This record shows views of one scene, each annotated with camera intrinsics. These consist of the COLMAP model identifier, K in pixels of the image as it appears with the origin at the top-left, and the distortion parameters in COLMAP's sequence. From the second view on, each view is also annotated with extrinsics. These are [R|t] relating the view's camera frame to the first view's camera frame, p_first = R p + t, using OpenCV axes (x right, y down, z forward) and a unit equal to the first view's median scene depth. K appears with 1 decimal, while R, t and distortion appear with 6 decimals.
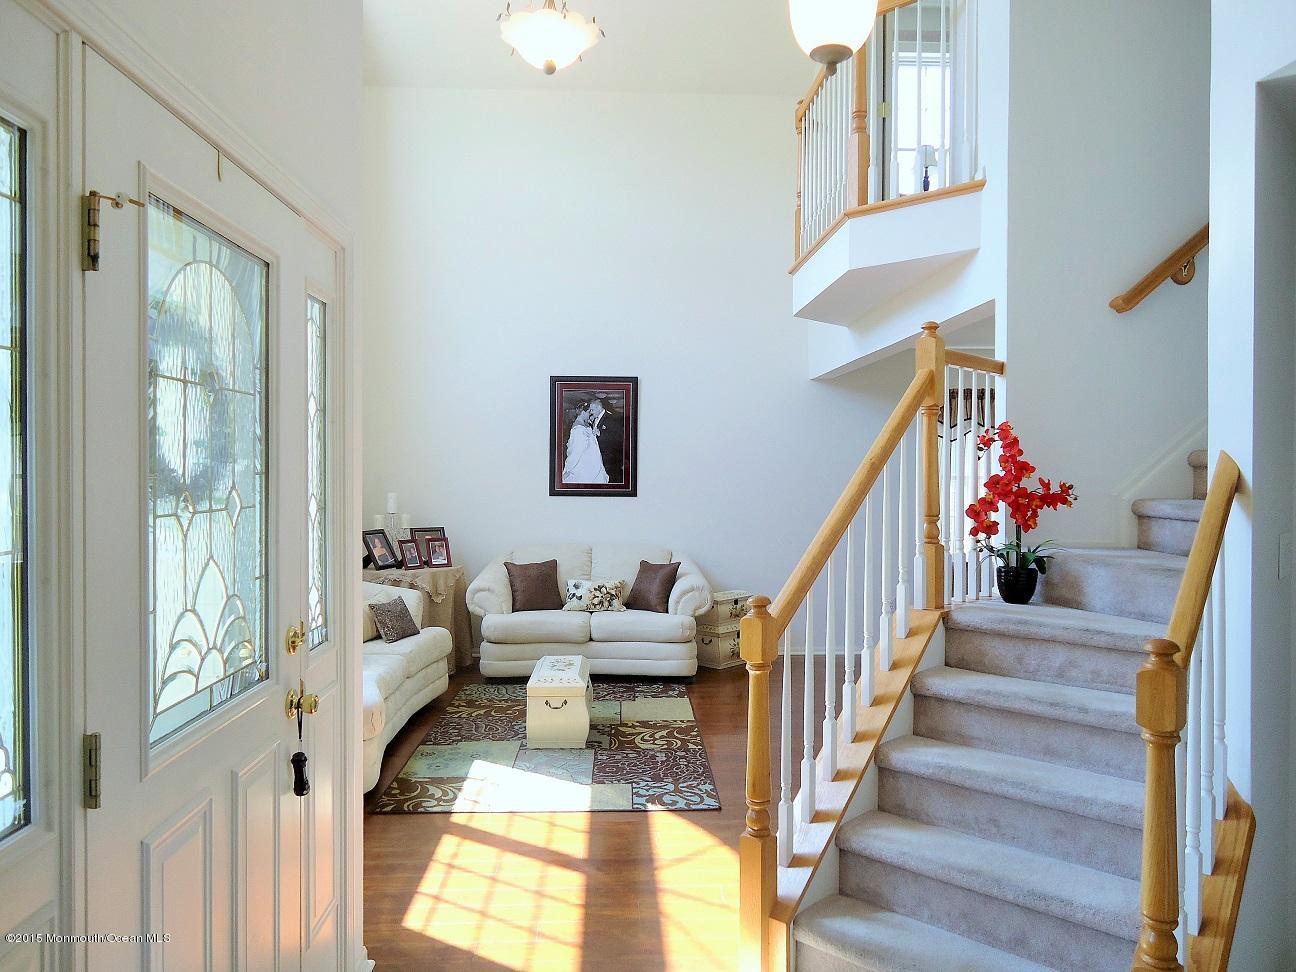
lens RADIAL K [[940.3, 0, 654.6], [0, 940.3, 485.3], [0, 0, 1]] dist [-0.003396, 0.002763]
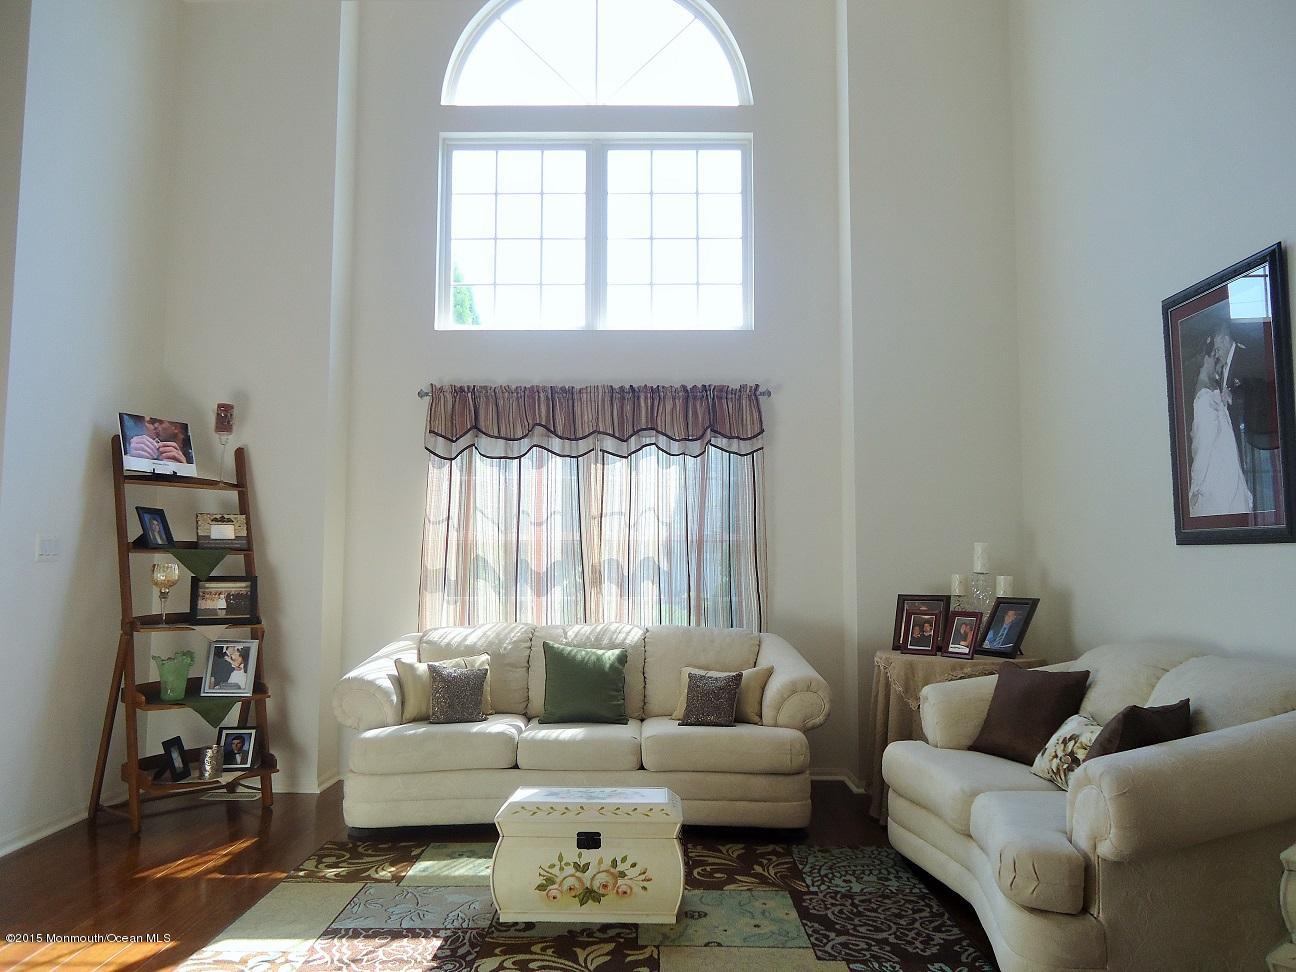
lens RADIAL K [[940.3, 0, 651.7], [0, 940.3, 482.5], [0, 0, 1]] dist [-0.003396, 0.002763]
pose [[-0.050614, -0.088205, -0.994816, 0.660674], [-0.017688, 0.996015, -0.087411, 0.045245], [0.998562, 0.013172, -0.051973, 1.301413]]
